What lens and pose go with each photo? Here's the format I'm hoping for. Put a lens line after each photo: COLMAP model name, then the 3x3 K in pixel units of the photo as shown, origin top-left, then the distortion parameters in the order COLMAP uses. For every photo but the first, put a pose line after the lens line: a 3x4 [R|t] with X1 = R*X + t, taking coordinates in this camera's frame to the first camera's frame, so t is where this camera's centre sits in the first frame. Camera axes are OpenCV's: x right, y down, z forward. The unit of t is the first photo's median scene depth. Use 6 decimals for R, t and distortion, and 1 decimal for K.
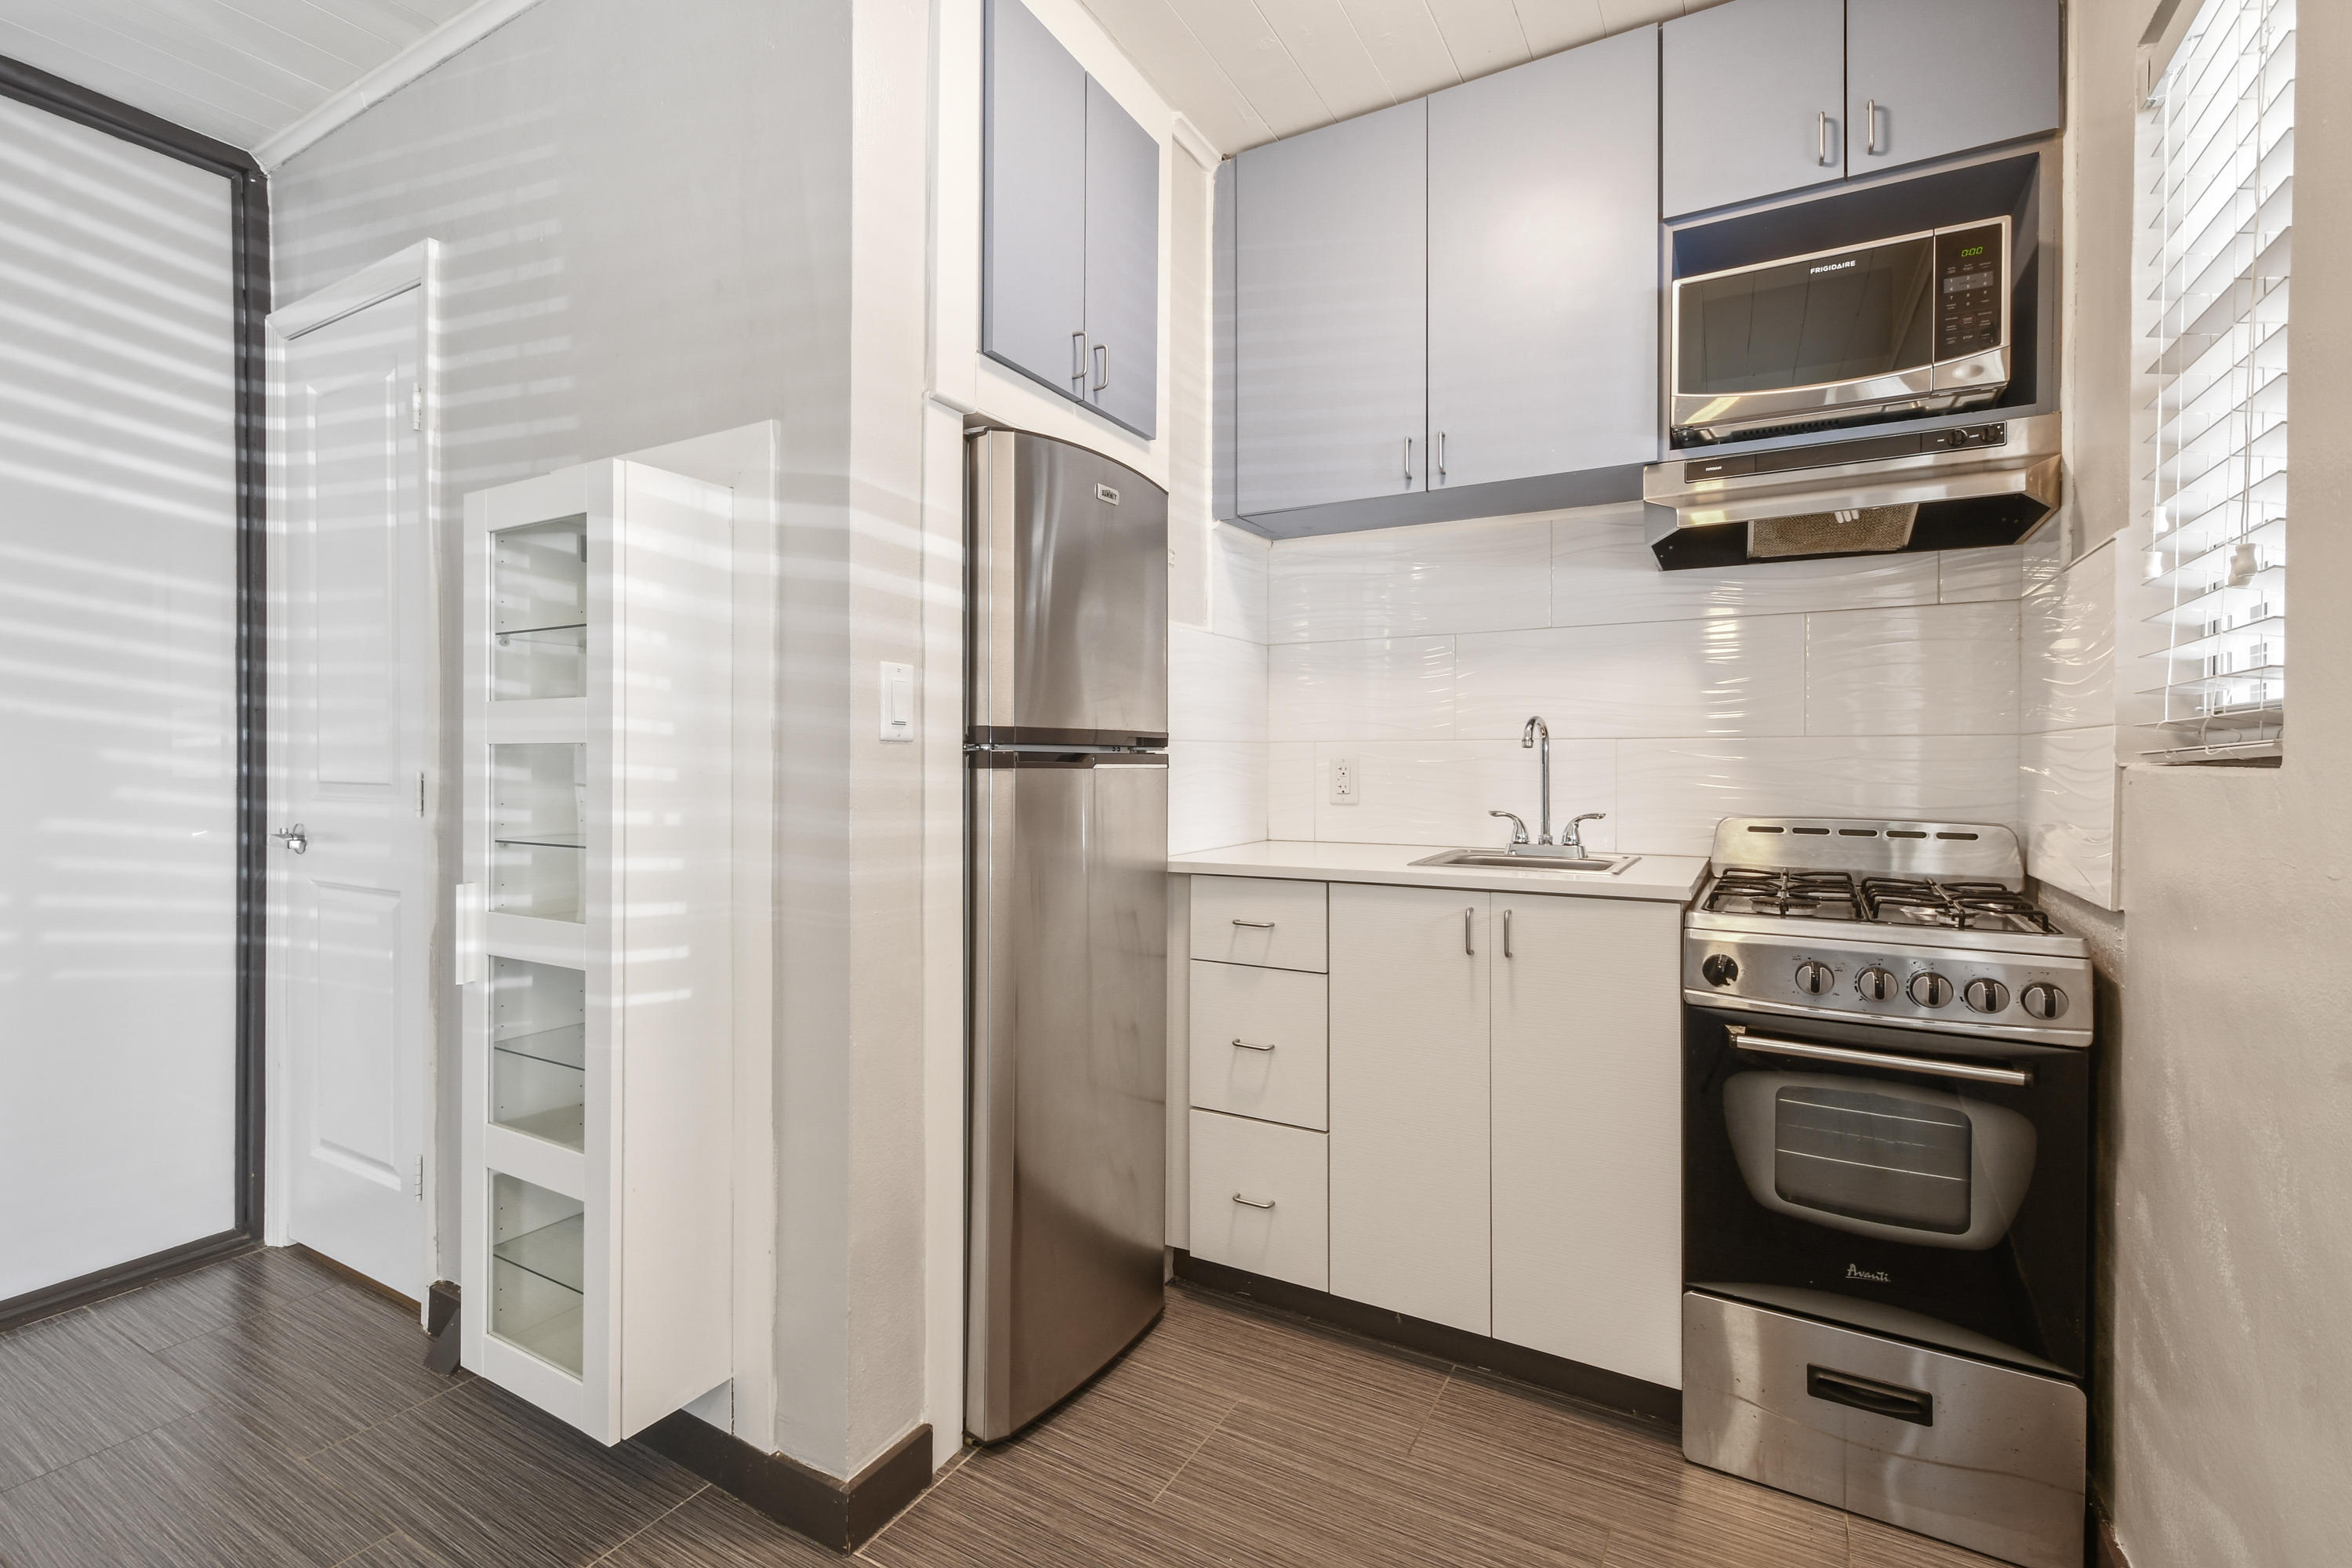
lens RADIAL K [[1065.5, 0, 1166.3], [0, 1065.5, 768.3], [0, 0, 1]] dist [0.012936, -0.003936]
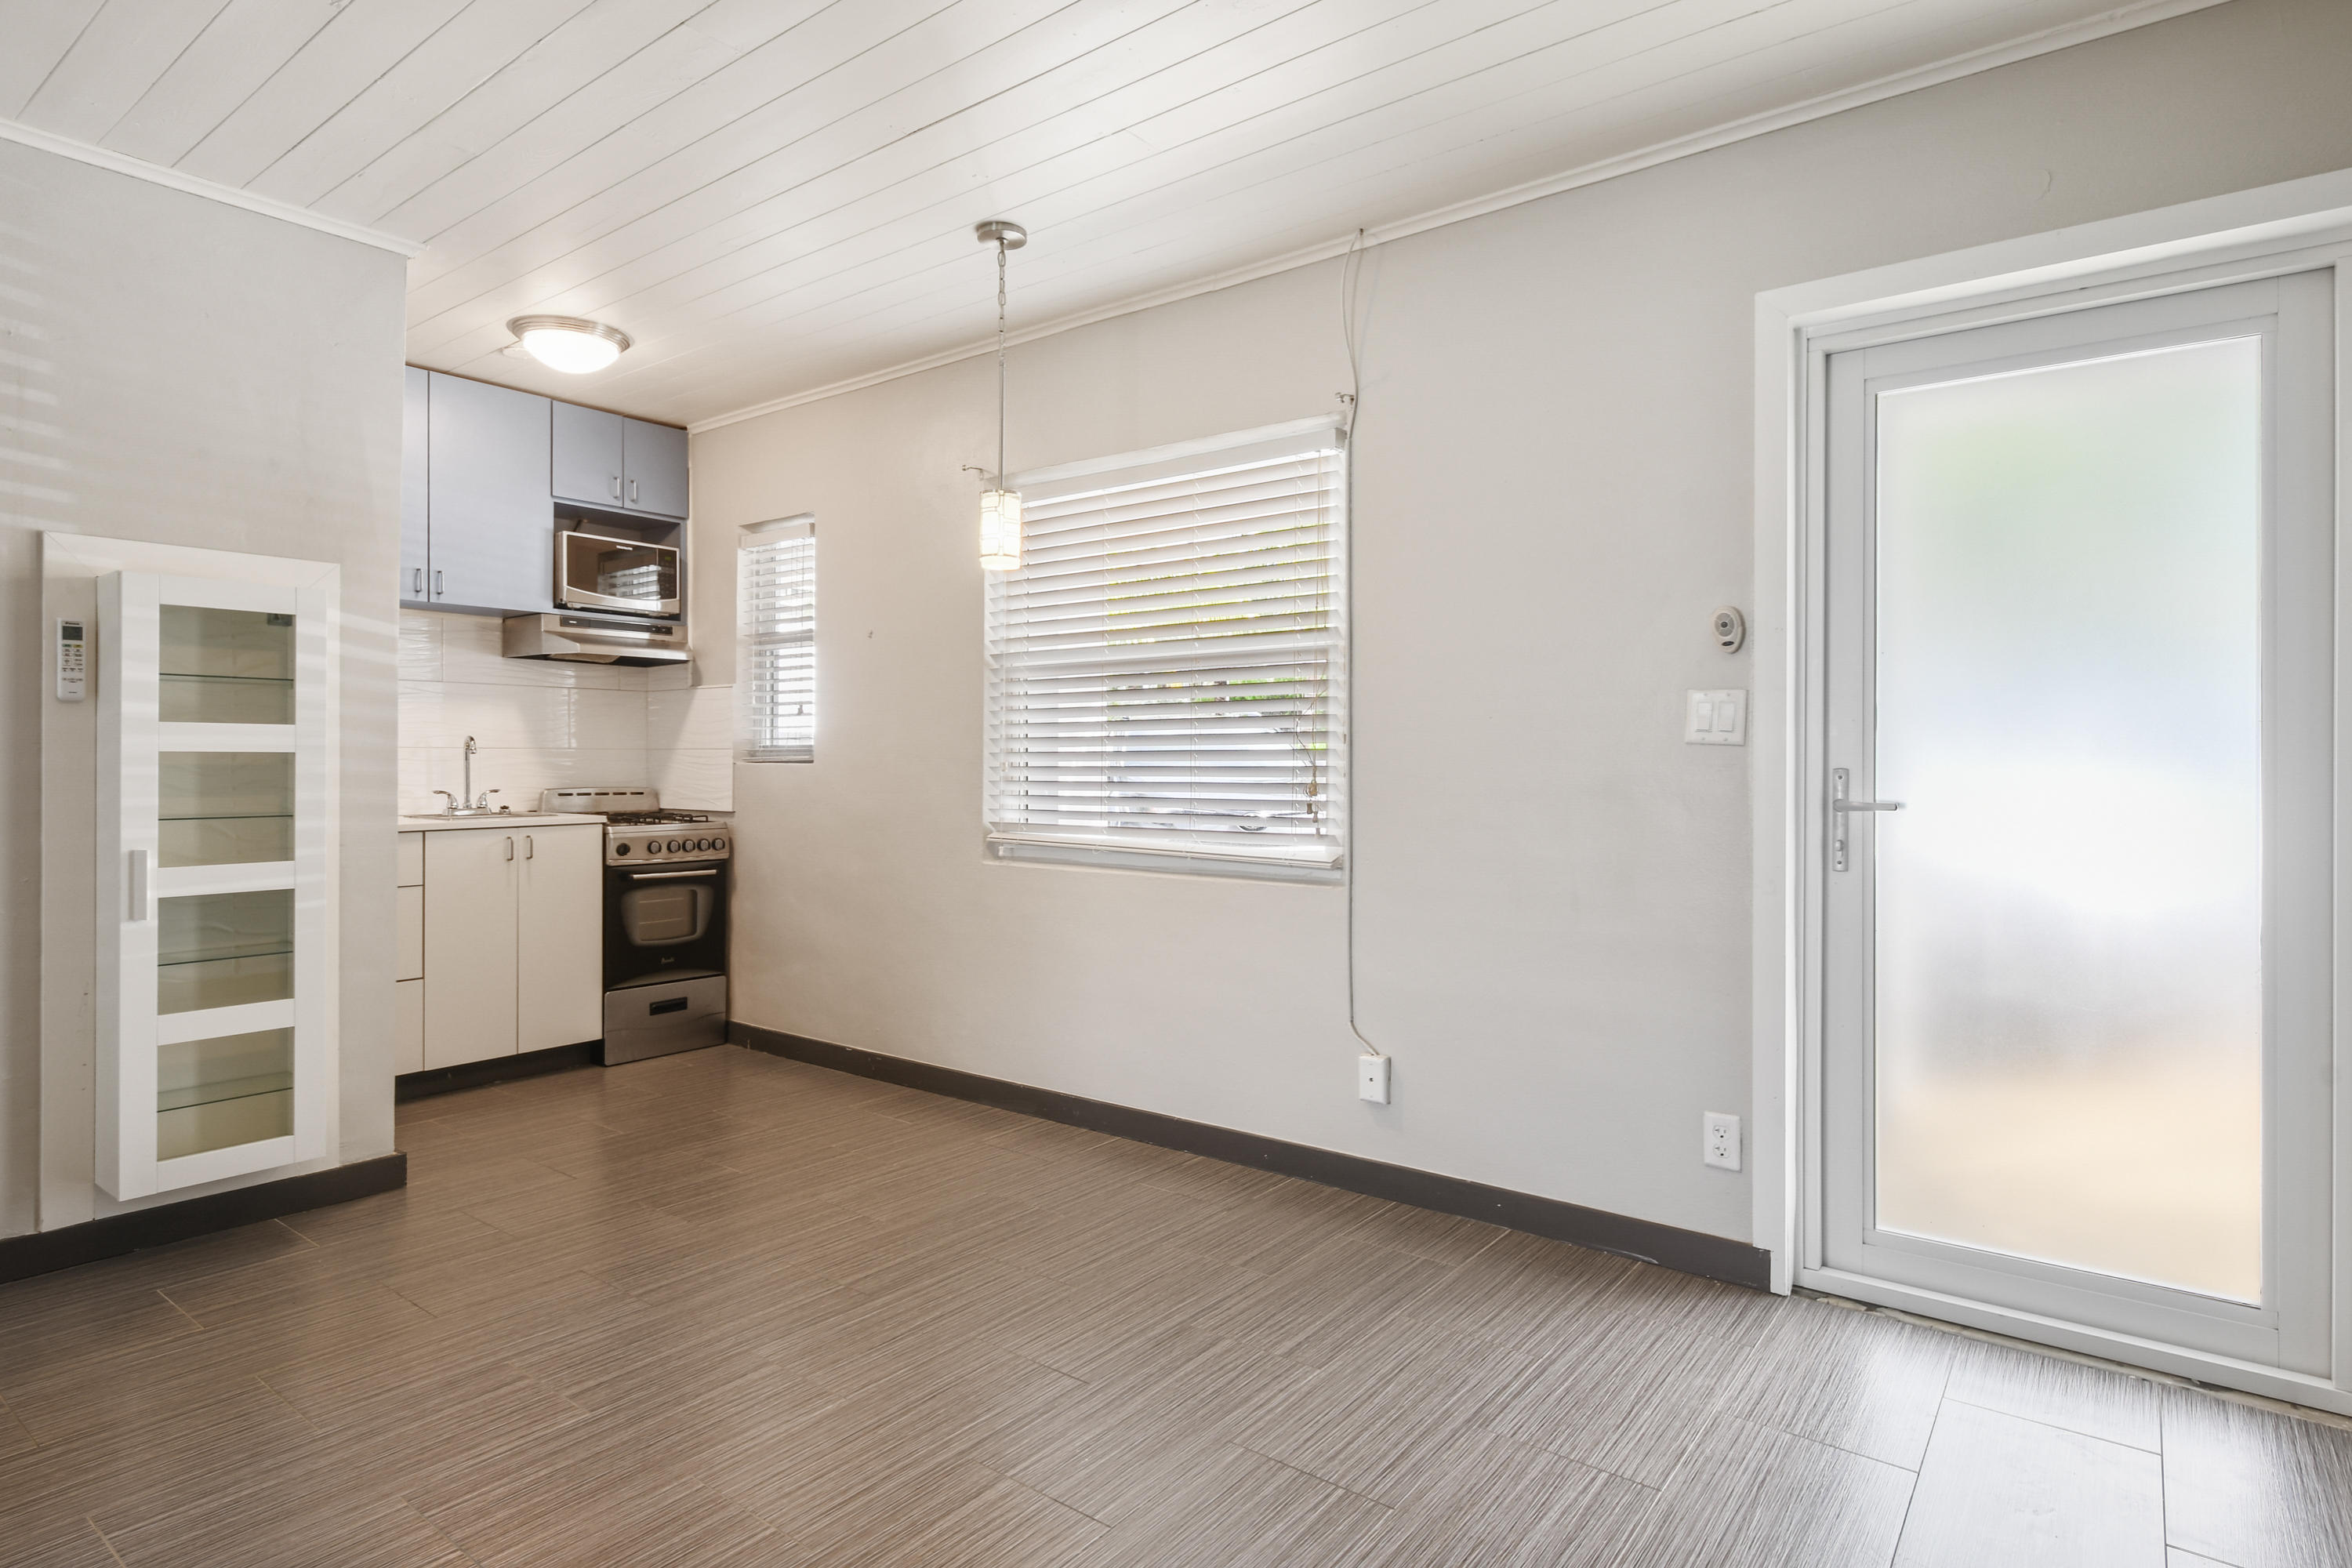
lens RADIAL K [[1252.3, 0, 1145.3], [0, 1252.3, 756.3], [0, 0, 1]] dist [0.001861, -0.000063]
pose [[0.139231, 0.000656, 0.990260, -1.948632], [0.006119, 0.999980, -0.001523, -0.005492], [-0.990241, 0.006271, 0.139225, -0.501949]]
